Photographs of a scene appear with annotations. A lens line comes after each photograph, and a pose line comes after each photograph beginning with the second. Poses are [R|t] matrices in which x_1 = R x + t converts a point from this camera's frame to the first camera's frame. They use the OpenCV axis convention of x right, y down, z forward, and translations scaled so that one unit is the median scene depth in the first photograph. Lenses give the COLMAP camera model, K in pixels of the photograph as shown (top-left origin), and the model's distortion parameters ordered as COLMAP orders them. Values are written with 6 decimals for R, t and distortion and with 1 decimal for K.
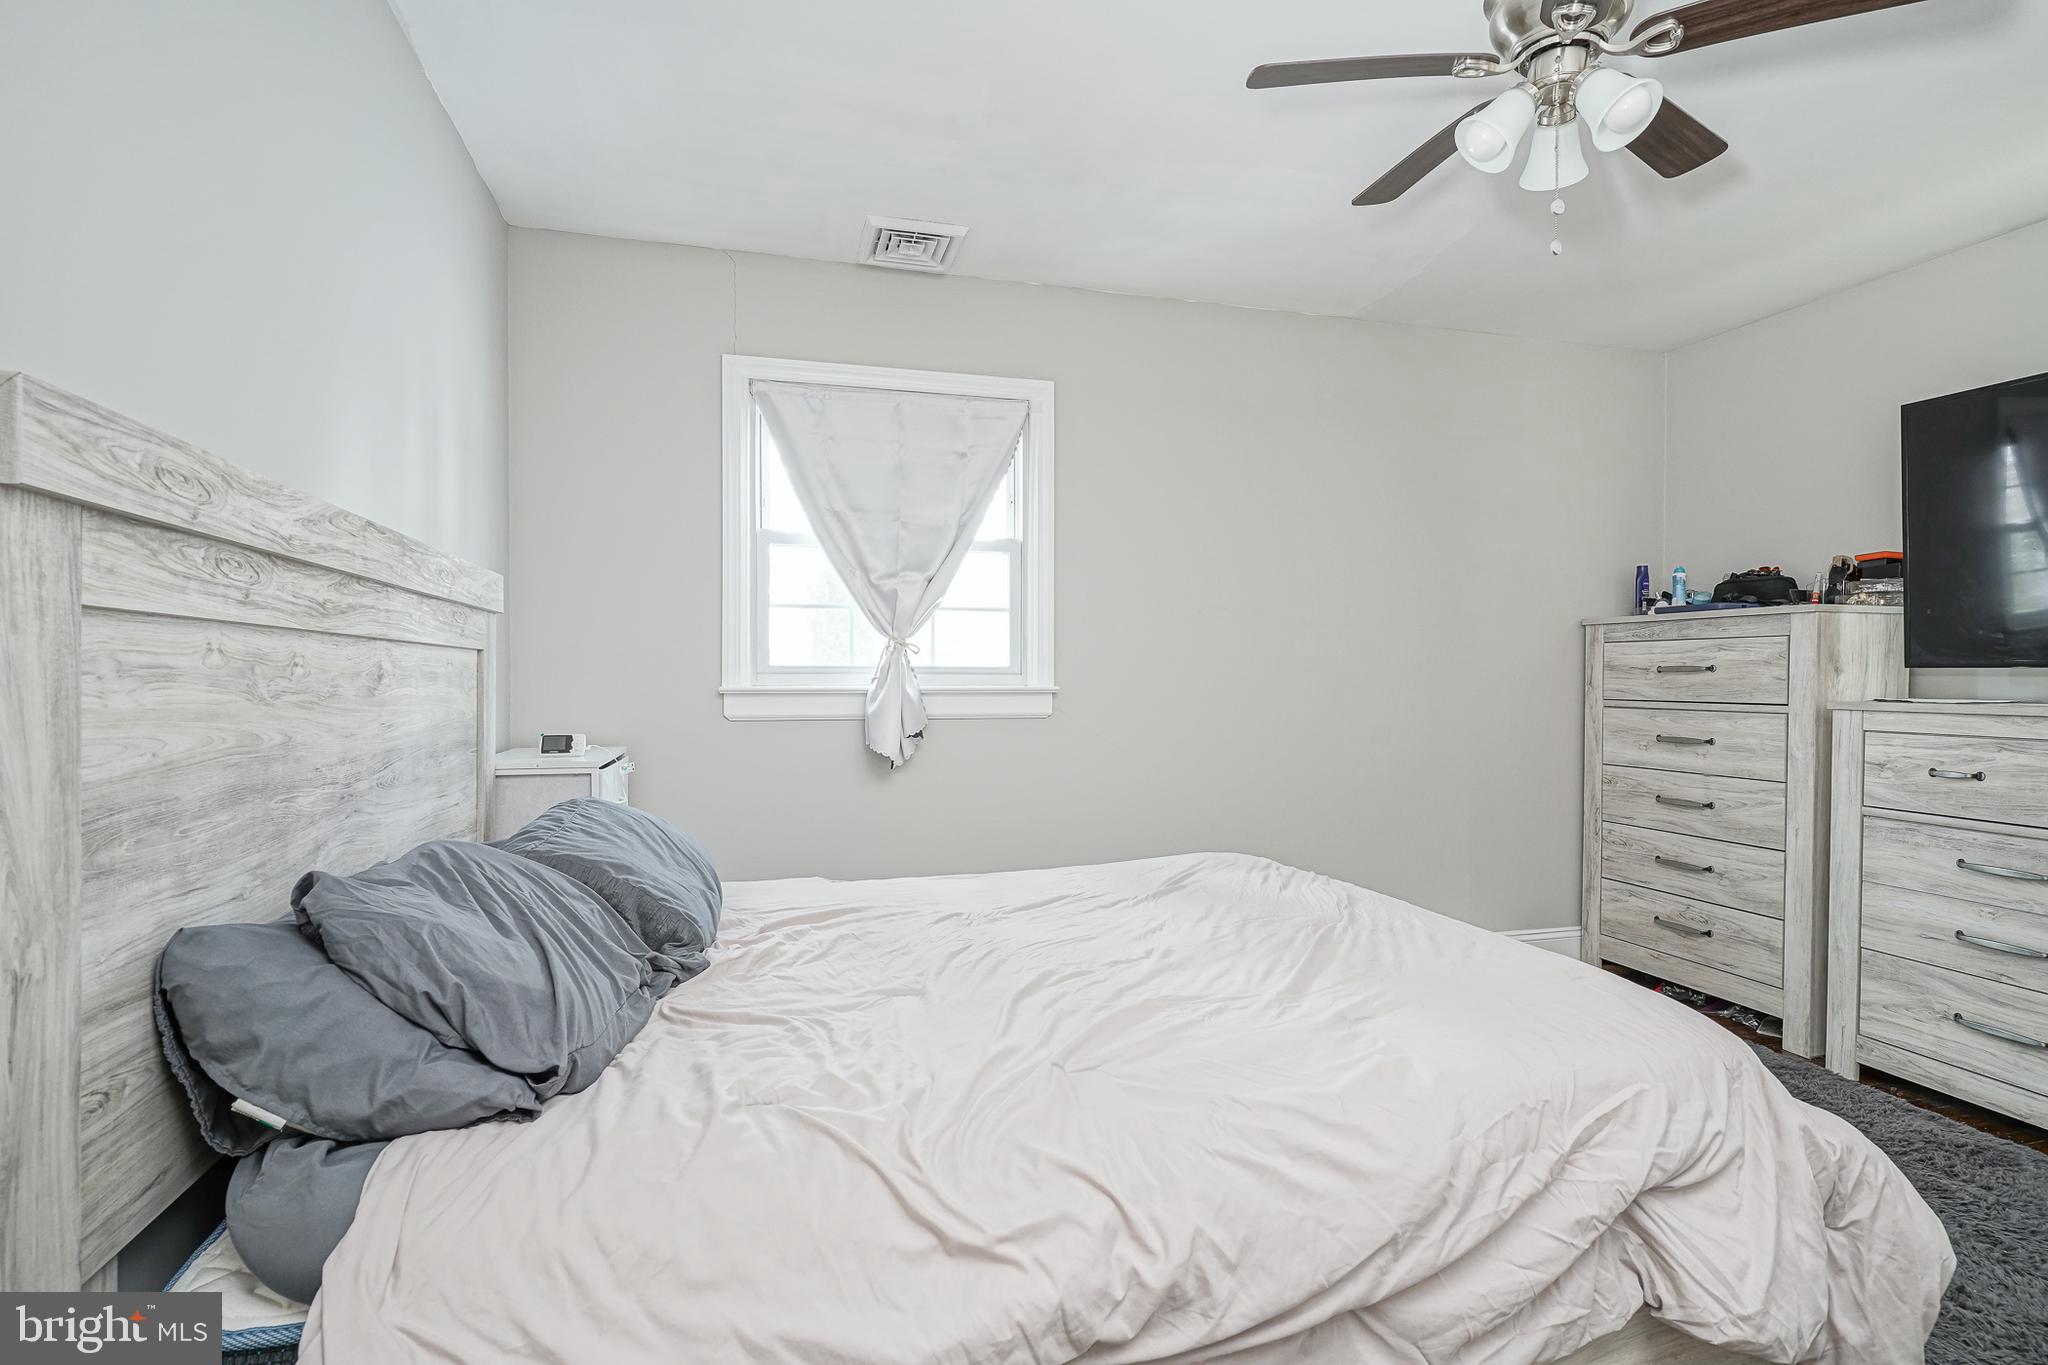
lens RADIAL K [[1012.7, 0, 1024.0], [0, 1012.7, 682.5], [0, 0, 1]] dist [-0.001654, 0.000375]
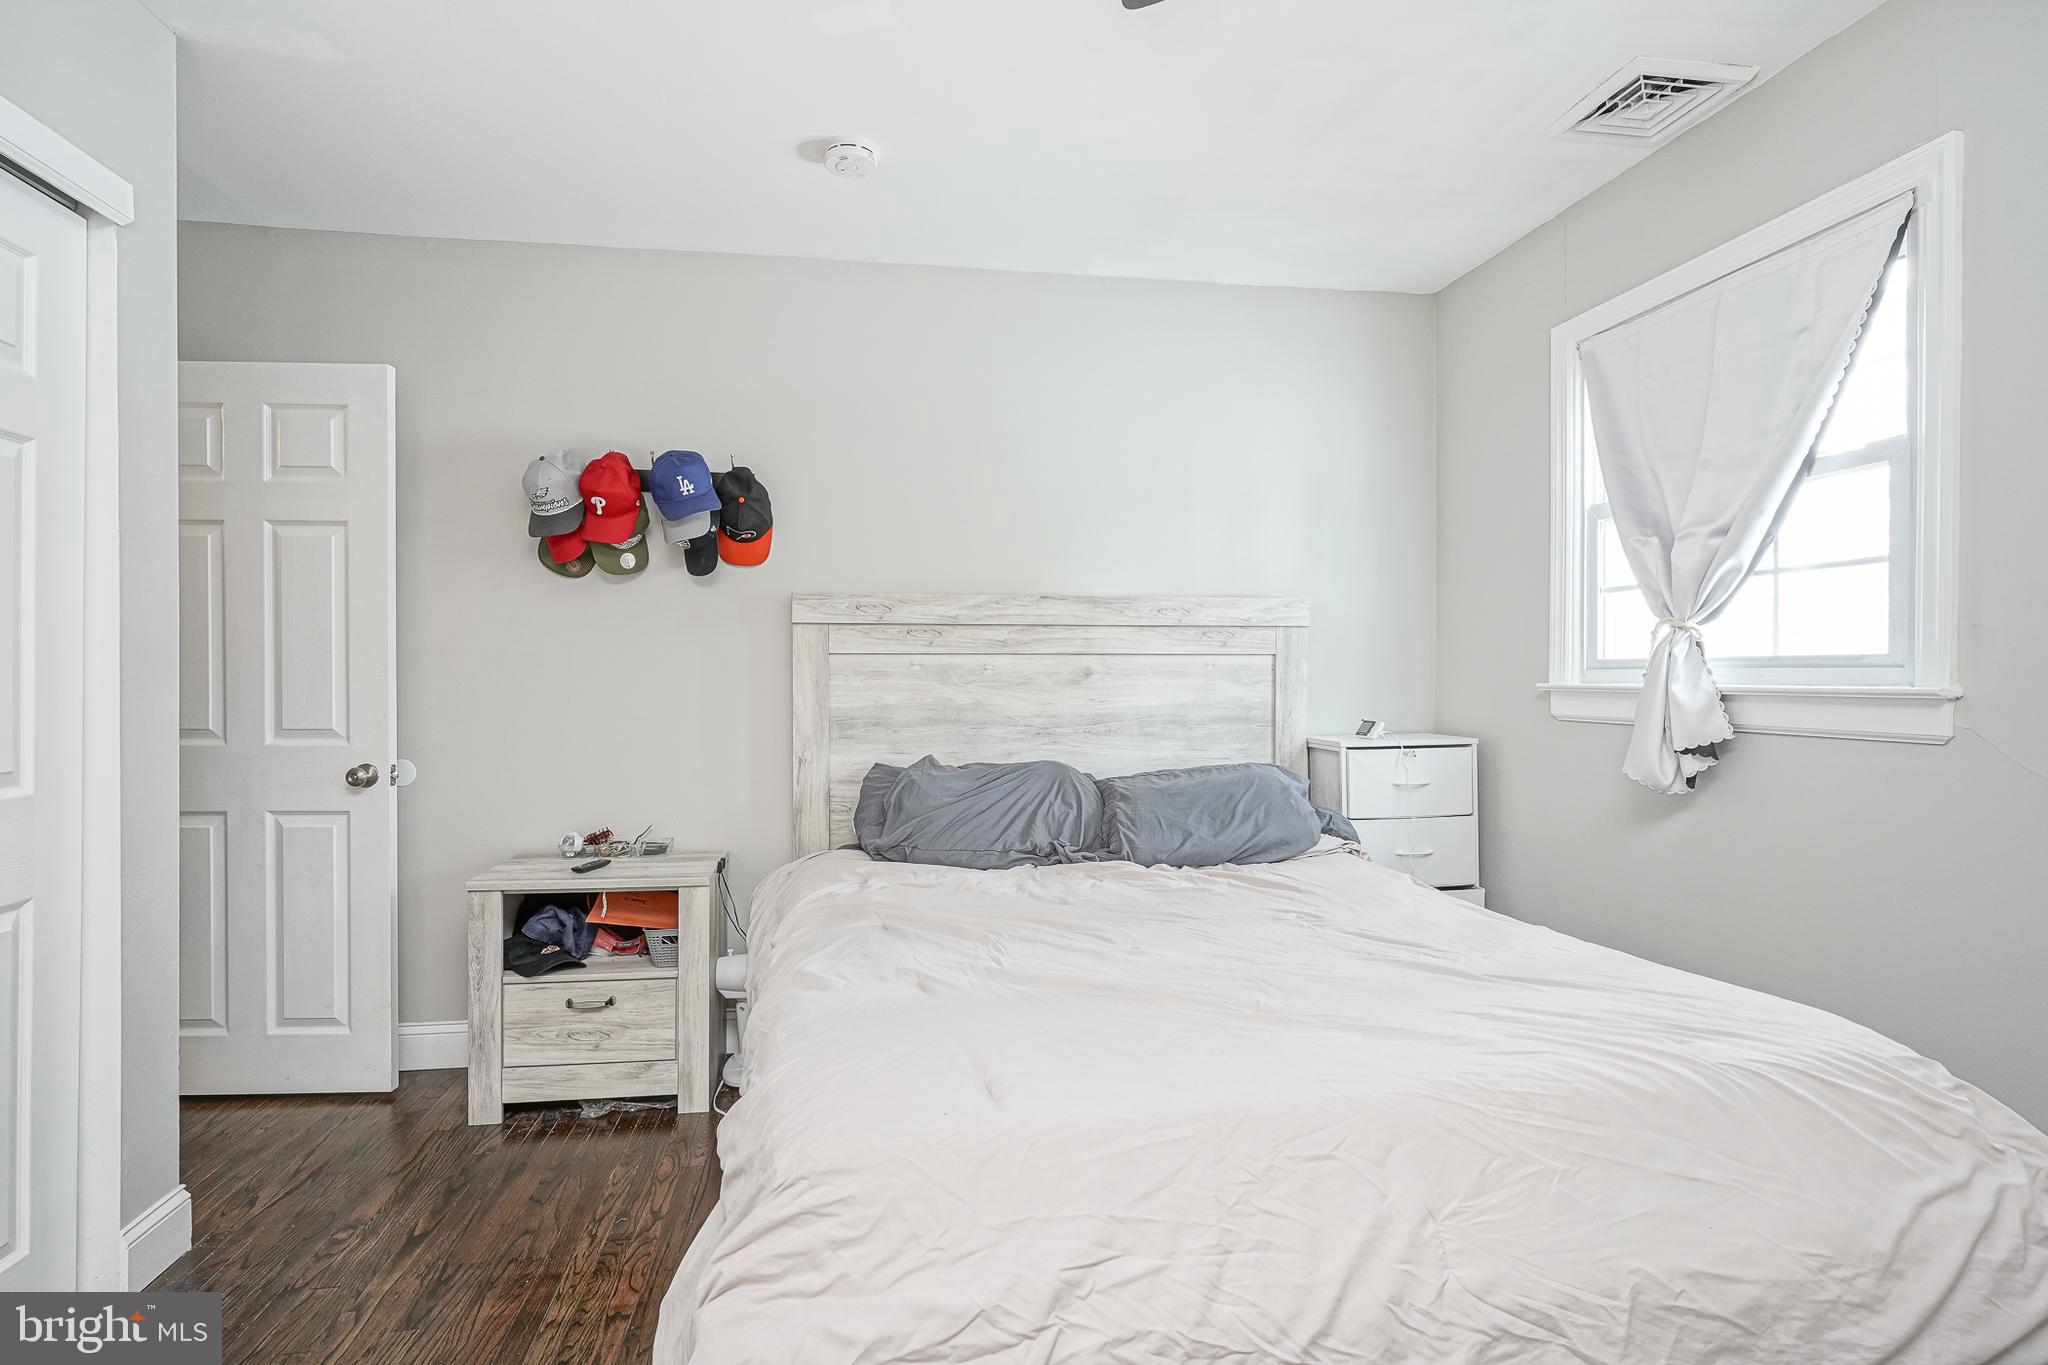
lens RADIAL K [[1085.8, 0, 1035.1], [0, 1085.8, 680.1], [0, 0, 1]] dist [-0.006342, 0.005844]
pose [[-0.135720, 0.001864, -0.990745, 0.728870], [-0.003915, 0.999989, 0.002418, 0.000061], [0.990739, 0.004207, -0.135712, 0.634339]]
